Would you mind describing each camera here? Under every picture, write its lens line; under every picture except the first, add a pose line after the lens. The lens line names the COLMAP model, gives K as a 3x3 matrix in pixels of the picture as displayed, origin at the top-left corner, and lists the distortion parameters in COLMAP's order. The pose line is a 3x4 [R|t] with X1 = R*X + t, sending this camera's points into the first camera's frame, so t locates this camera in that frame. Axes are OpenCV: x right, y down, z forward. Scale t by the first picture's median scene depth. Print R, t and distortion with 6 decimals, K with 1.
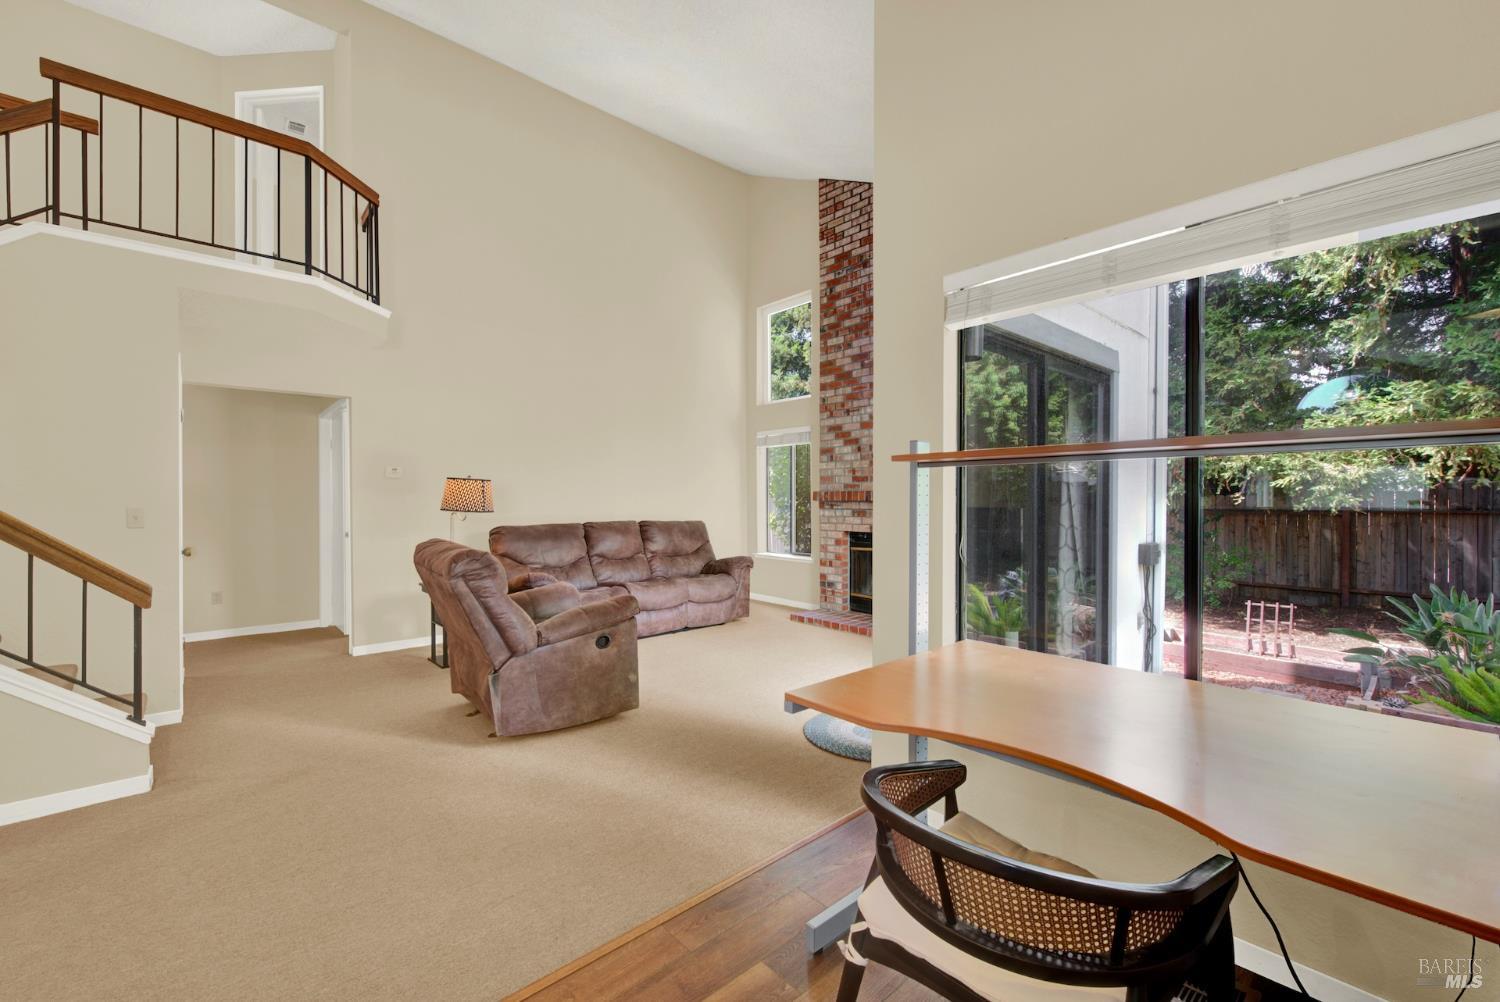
lens RADIAL K [[619.8, 0, 752.4], [0, 619.8, 493.1], [0, 0, 1]] dist [0.002642, -0.000990]
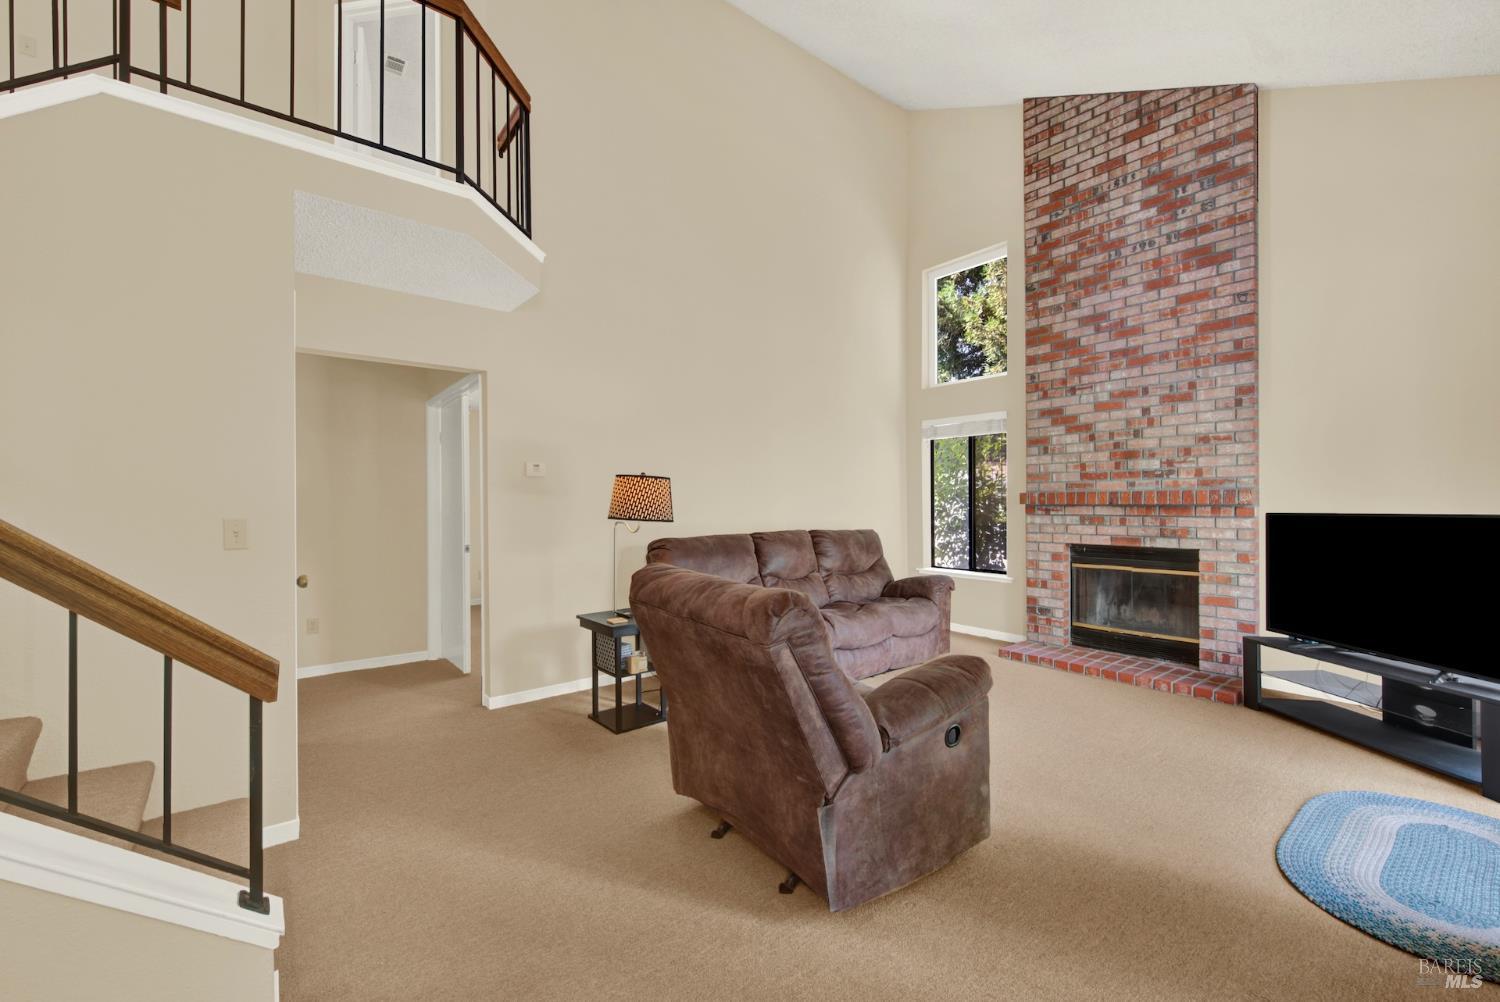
lens RADIAL K [[623.4, 0, 743.0], [0, 623.4, 493.8], [0, 0, 1]] dist [-0.000074, -0.000090]
pose [[0.997679, -0.004062, -0.067964, -0.211007], [0.003724, 0.999980, -0.005091, 0.001561], [0.067984, 0.004827, 0.997675, 0.192778]]
